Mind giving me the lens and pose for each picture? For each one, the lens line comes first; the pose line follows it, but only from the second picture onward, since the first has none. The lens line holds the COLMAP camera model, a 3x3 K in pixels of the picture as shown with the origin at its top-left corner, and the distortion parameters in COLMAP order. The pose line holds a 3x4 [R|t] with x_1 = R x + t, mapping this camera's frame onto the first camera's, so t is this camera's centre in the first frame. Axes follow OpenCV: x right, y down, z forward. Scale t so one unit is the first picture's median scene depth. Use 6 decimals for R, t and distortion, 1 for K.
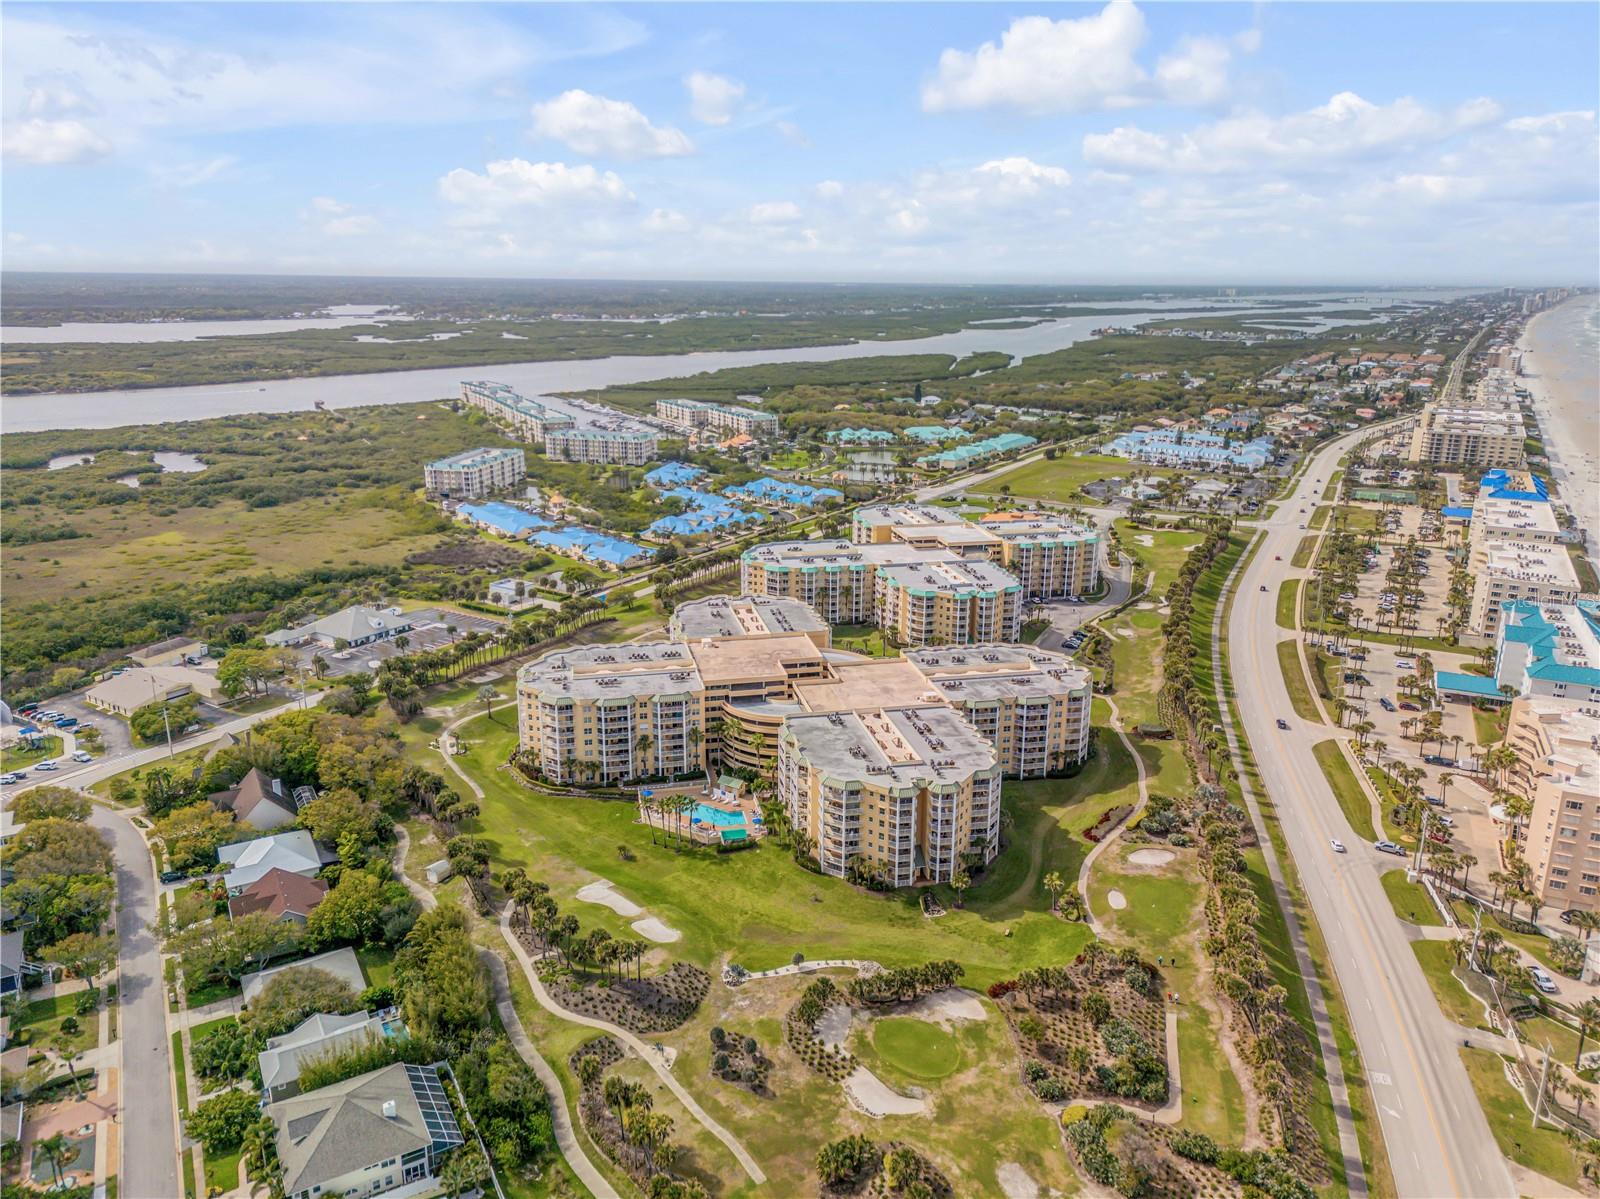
lens RADIAL K [[1126.4, 0, 800.0], [0, 1126.4, 599.5], [0, 0, 1]] dist [0.083864, -0.085236]
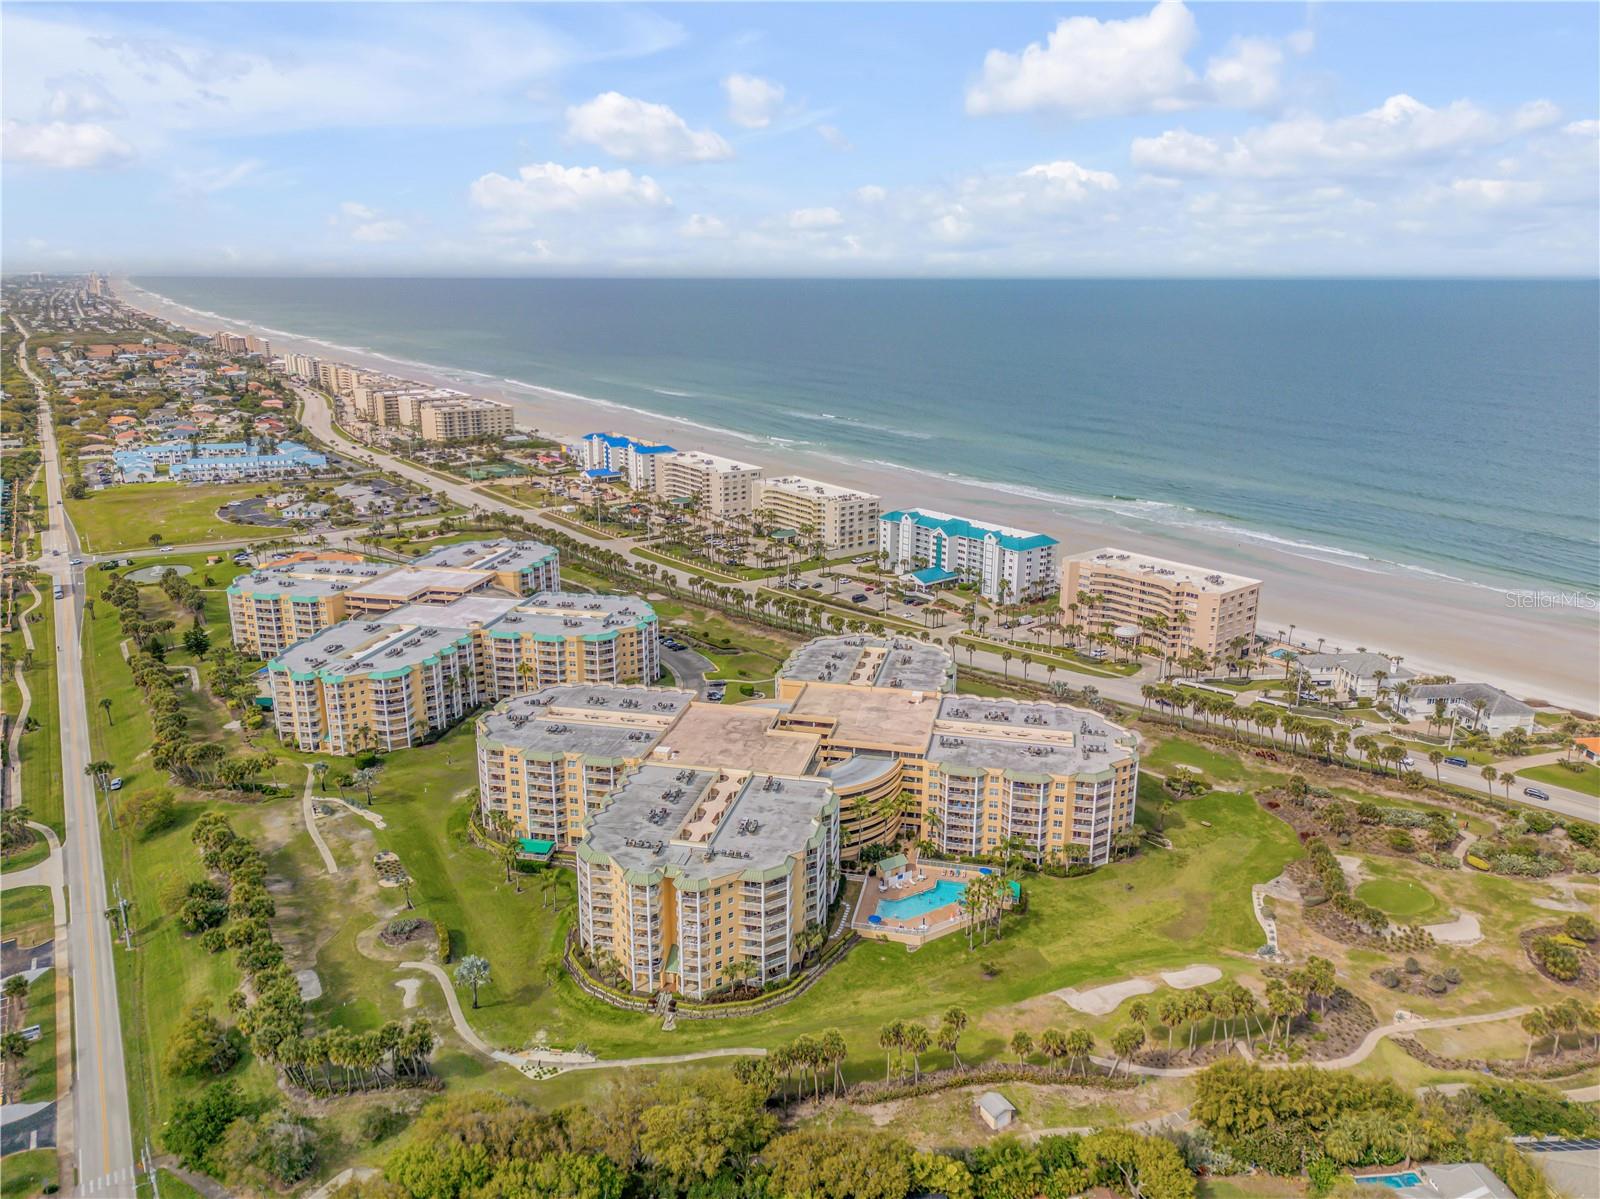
lens RADIAL K [[1126.4, 0, 800.0], [0, 1126.4, 599.5], [0, 0, 1]] dist [0.083864, -0.085236]
pose [[0.425614, -0.258098, 0.867317, -0.701929], [0.247730, 0.955079, 0.162647, -0.167621], [-0.870335, 0.145636, 0.470433, 0.555384]]
